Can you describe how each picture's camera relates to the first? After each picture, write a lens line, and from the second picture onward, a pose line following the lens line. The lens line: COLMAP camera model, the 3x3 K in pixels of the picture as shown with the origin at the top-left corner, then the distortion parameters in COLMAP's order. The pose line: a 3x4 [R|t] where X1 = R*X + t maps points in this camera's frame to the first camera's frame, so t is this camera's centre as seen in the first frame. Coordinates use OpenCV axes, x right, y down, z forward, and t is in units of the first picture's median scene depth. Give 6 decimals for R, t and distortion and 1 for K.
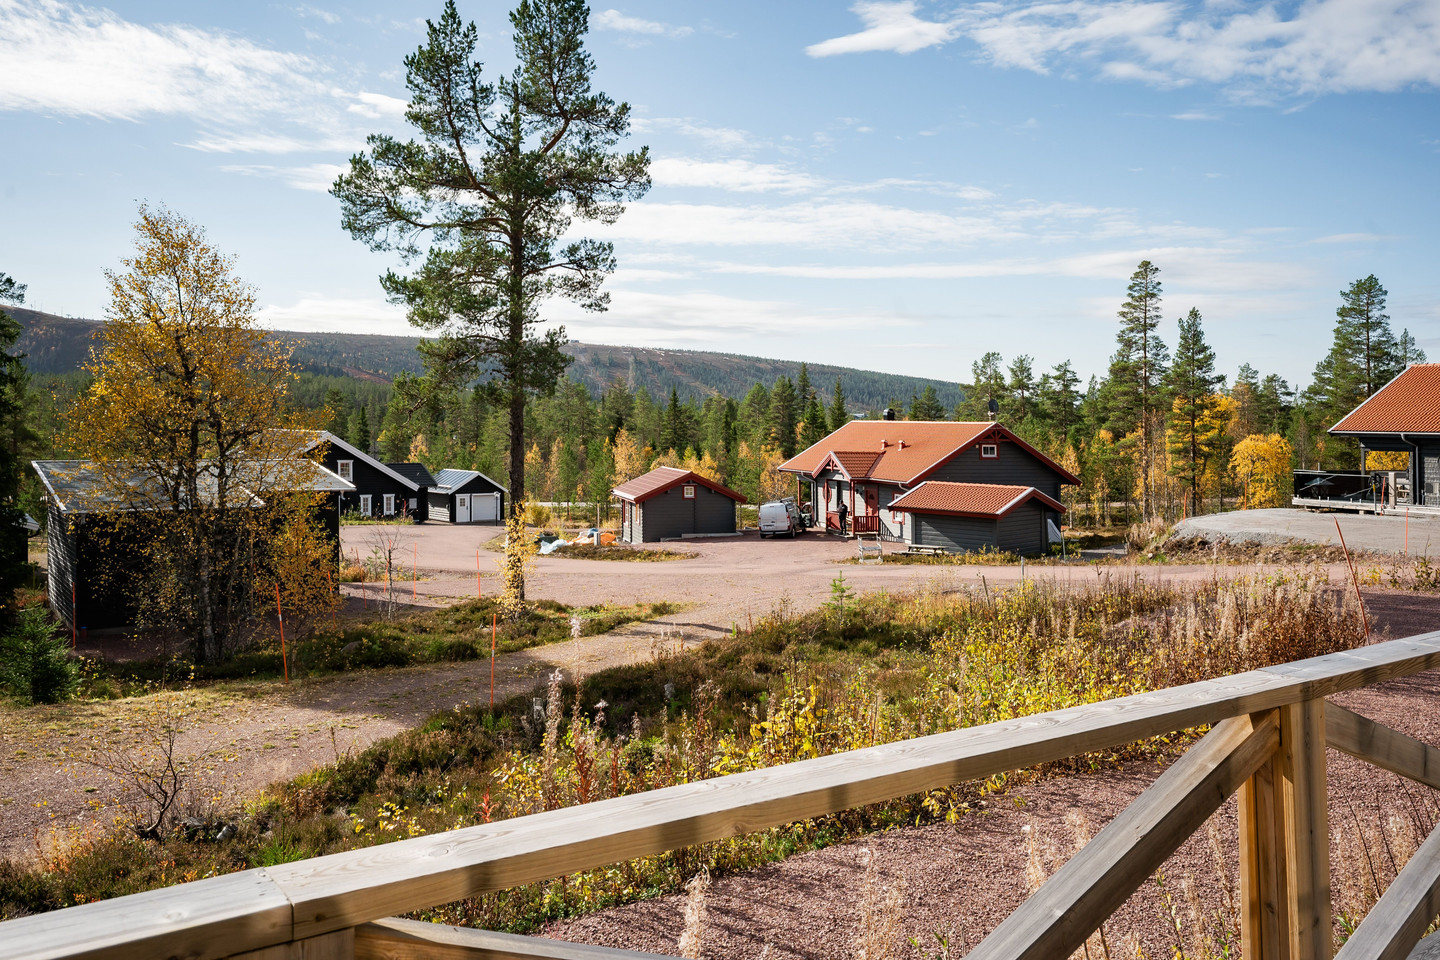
lens RADIAL K [[1150.1, 0, 720.0], [0, 1150.1, 480.0], [0, 0, 1]] dist [0.002773, 0.002290]
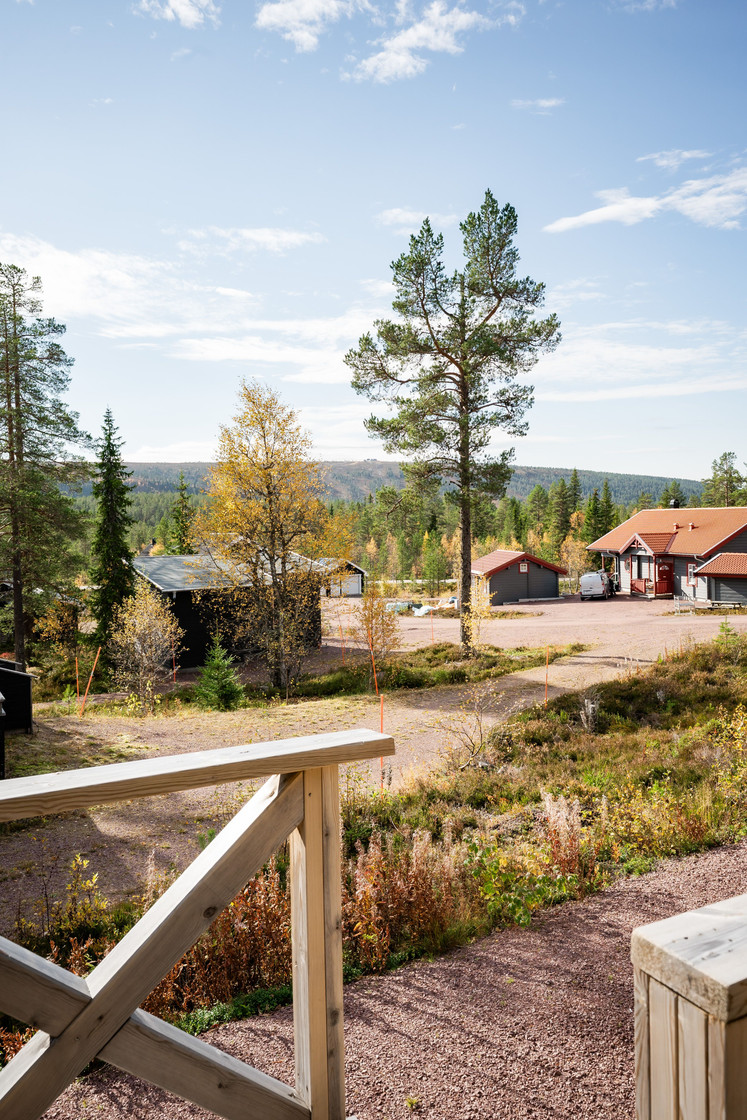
lens RADIAL K [[861.8, 0, 369.2], [0, 861.8, 592.9], [0, 0, 1]] dist [0.002113, 0.000153]
pose [[0.989935, -0.028583, -0.138604, -0.146722], [0.033371, 0.998919, 0.032346, 0.002443], [0.137529, -0.036646, 0.989820, -0.059156]]
